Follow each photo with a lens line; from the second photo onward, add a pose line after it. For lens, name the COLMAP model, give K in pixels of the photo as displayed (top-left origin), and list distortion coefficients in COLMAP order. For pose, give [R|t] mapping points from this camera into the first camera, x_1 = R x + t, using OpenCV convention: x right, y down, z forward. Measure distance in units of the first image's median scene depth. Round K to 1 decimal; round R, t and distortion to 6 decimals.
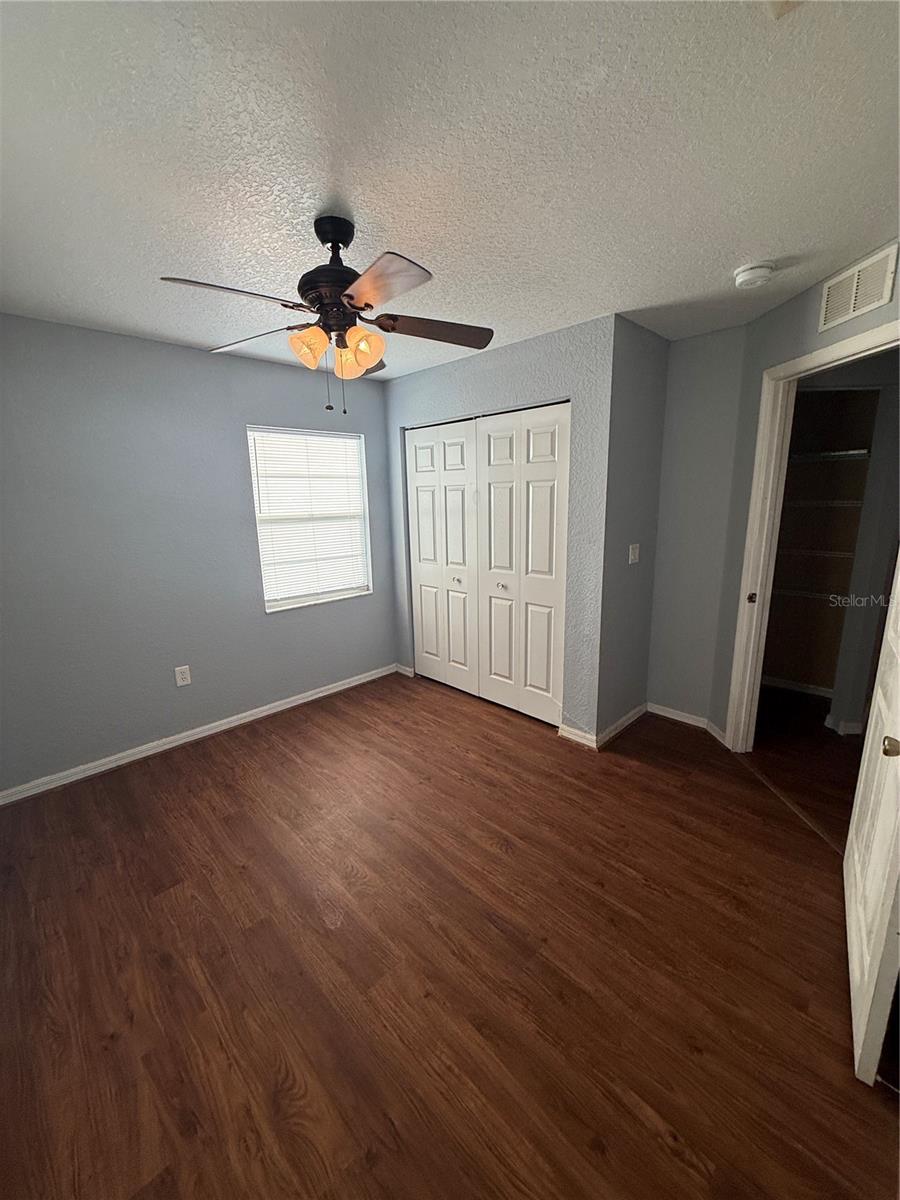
lens RADIAL K [[476.4, 0, 451.2], [0, 476.4, 595.9], [0, 0, 1]] dist [-0.000095, 0.000527]
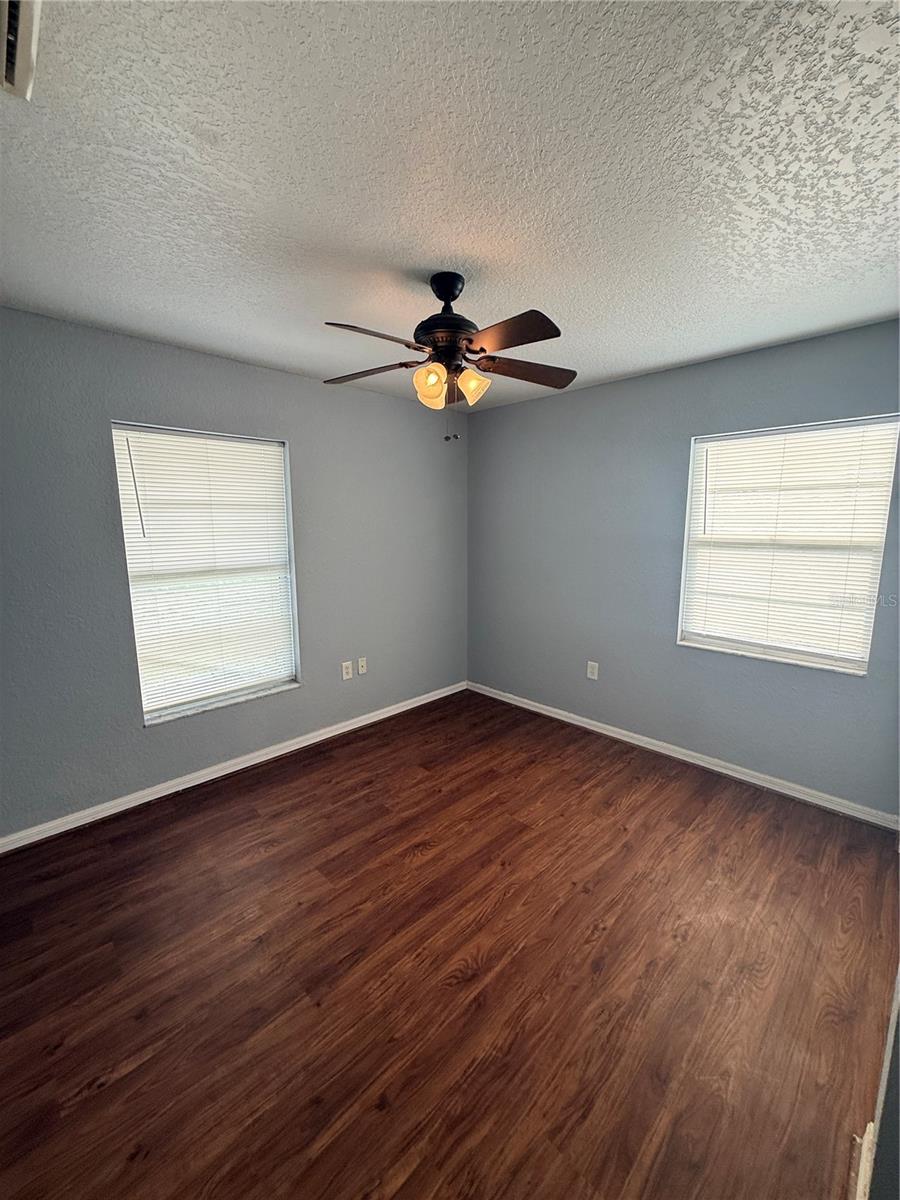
lens RADIAL K [[476.2, 0, 452.2], [0, 476.2, 595.7], [0, 0, 1]] dist [-0.000008, 0.000081]
pose [[0.008973, 0.169108, -0.985557, 0.633744], [-0.206363, 0.964693, 0.163649, -0.147701], [0.978434, 0.201914, 0.043553, 0.697976]]
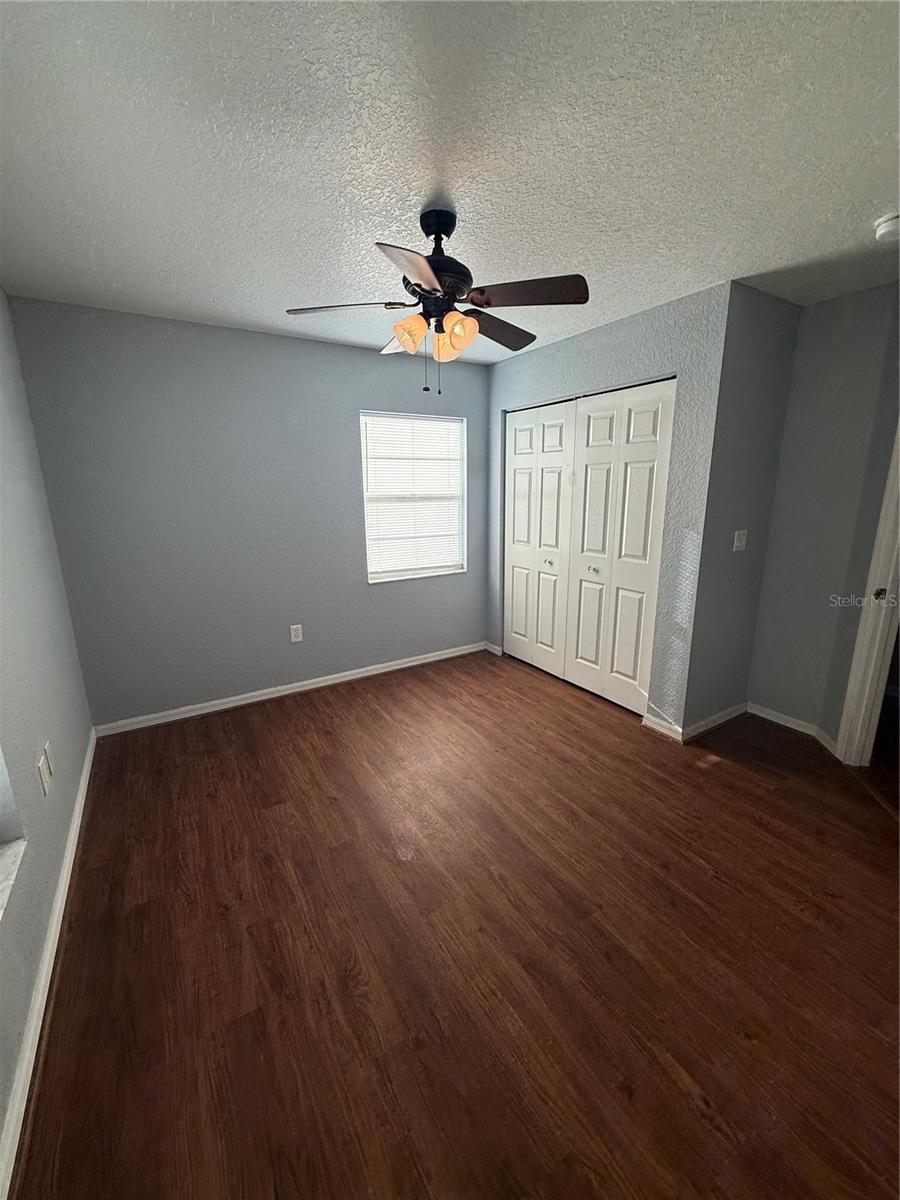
lens RADIAL K [[476.2, 0, 452.2], [0, 476.2, 595.7], [0, 0, 1]] dist [-0.000008, 0.000081]
pose [[0.976079, 0.060991, -0.208687, 0.039323], [-0.055917, 0.997981, 0.030134, 0.026538], [0.210103, -0.017744, 0.977518, -0.039443]]
